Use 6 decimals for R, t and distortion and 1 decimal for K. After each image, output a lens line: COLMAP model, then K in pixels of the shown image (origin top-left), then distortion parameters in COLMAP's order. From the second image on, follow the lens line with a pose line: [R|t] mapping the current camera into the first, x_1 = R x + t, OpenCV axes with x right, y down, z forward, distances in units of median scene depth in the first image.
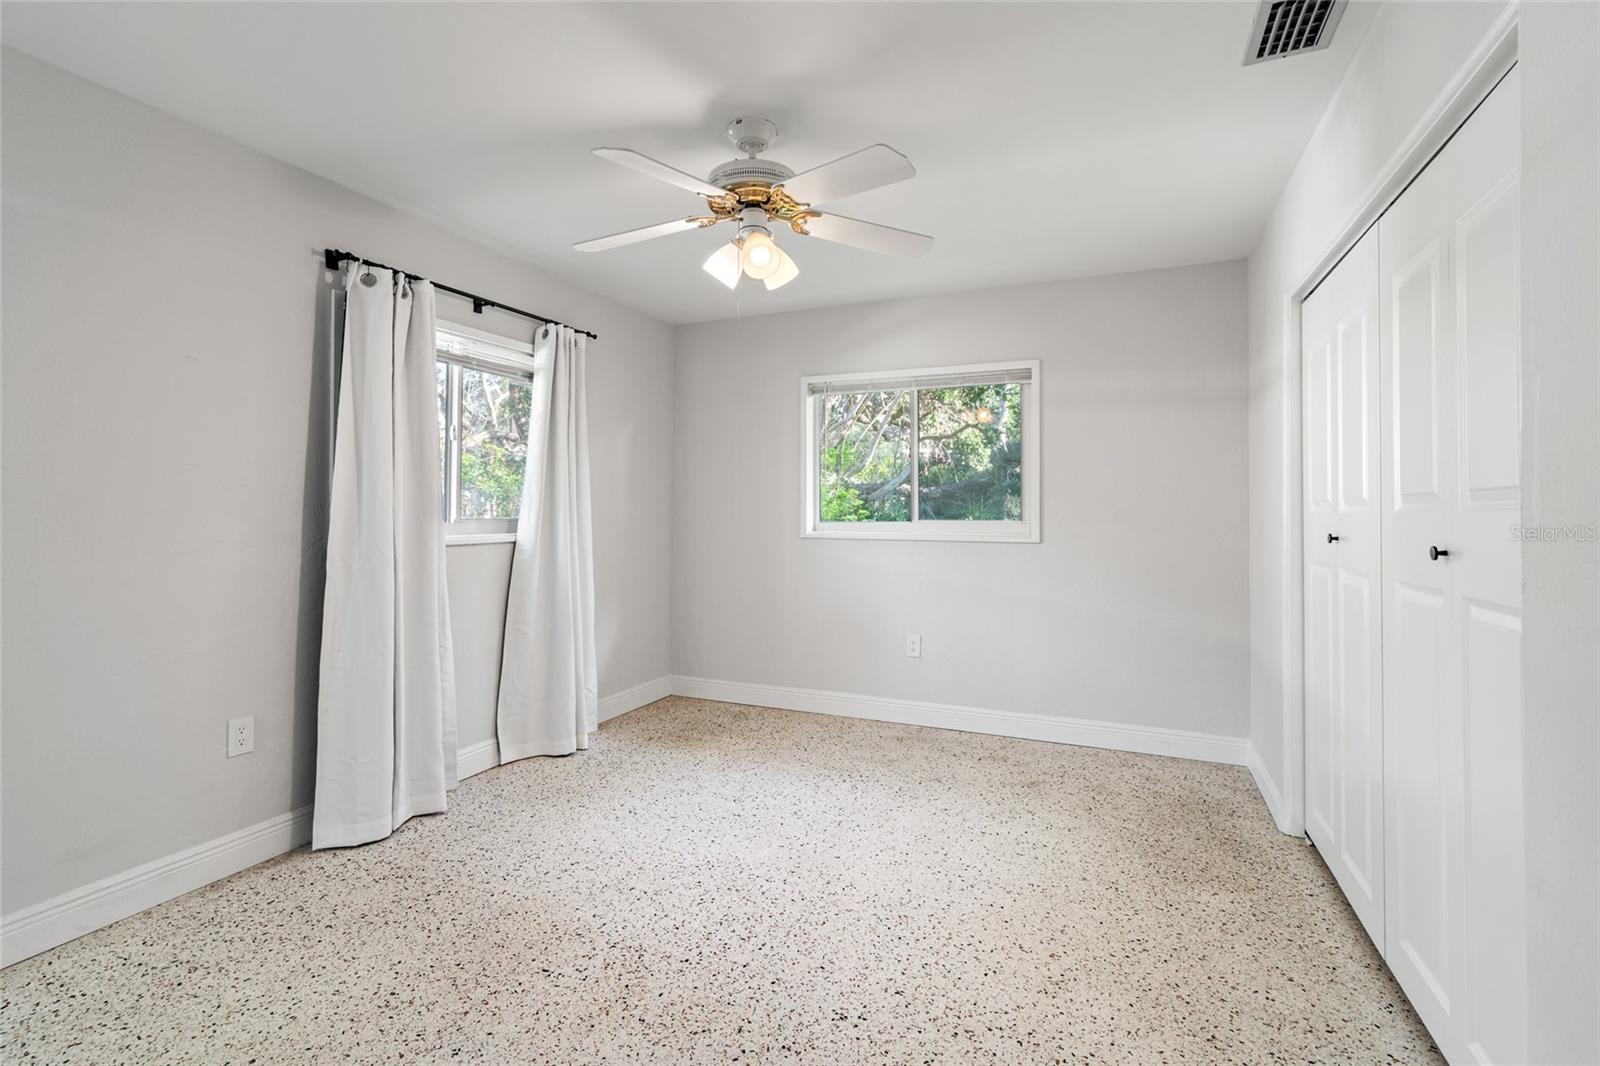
lens RADIAL K [[739.7, 0, 799.1], [0, 739.7, 522.1], [0, 0, 1]] dist [0.003377, -0.000398]
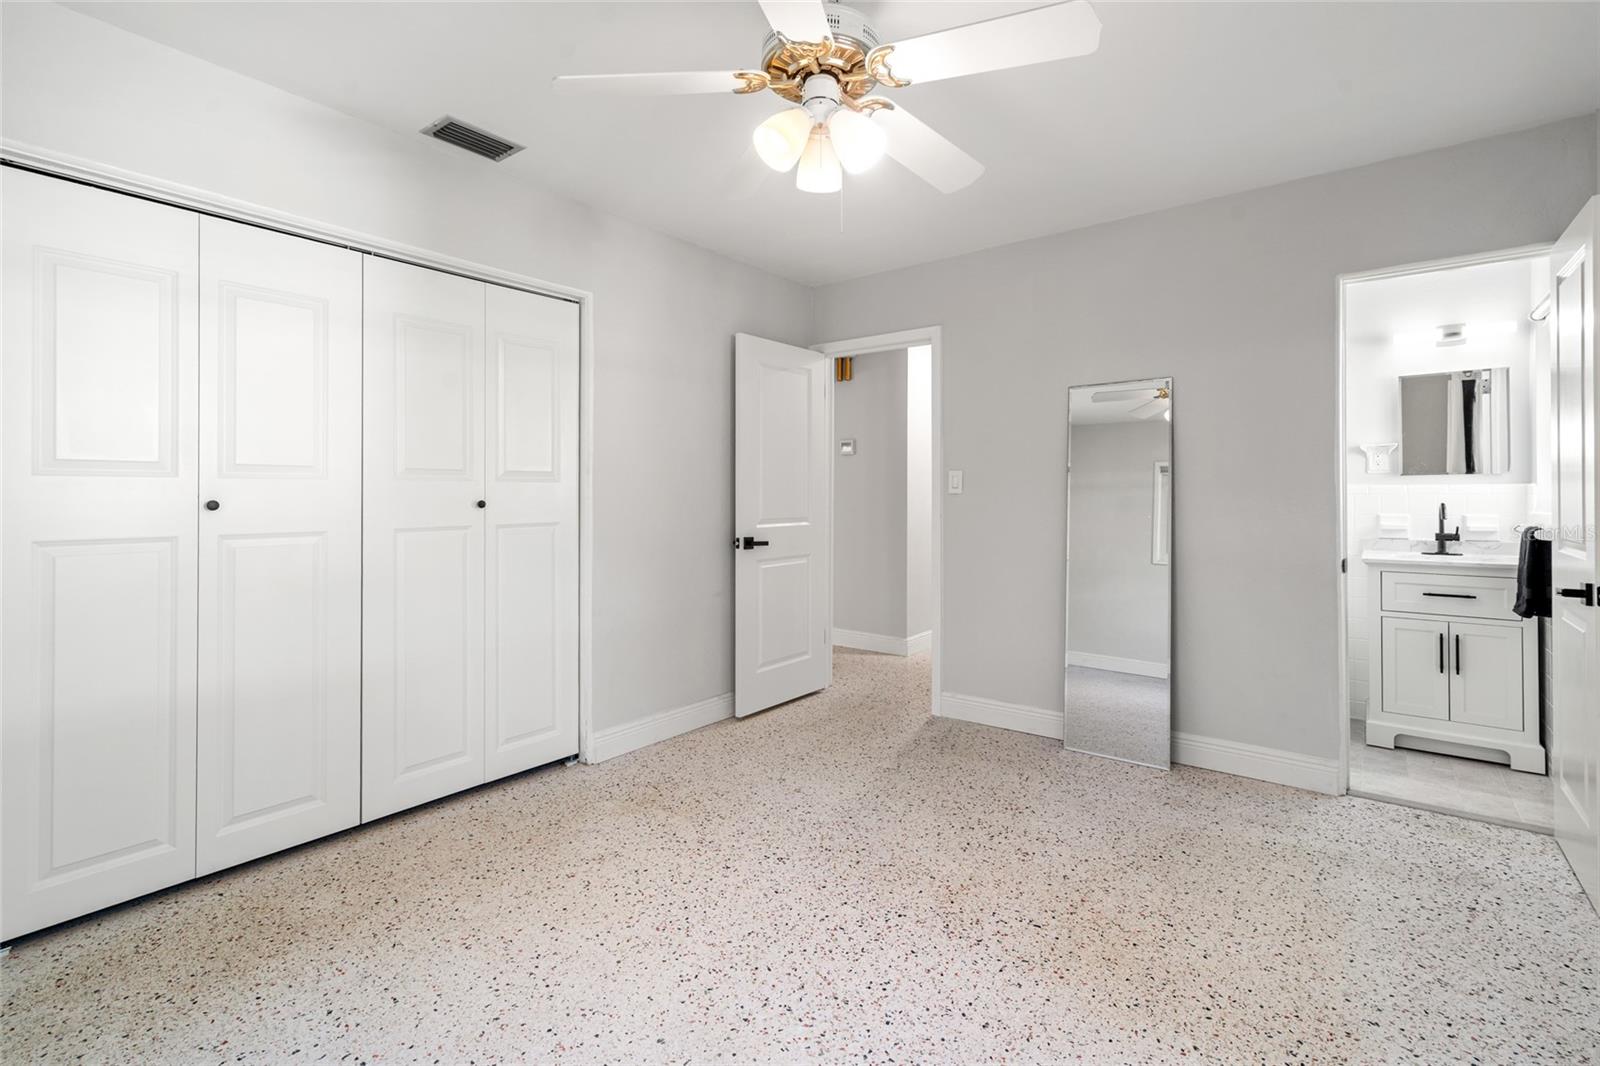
lens RADIAL K [[739.7, 0, 796.4], [0, 739.7, 483.6], [0, 0, 1]] dist [0.003377, -0.000398]
pose [[-0.966881, -0.002376, 0.255218, -0.267195], [-0.002262, 0.999997, 0.000738, -0.007636], [-0.255219, 0.000136, -0.966883, 1.982233]]
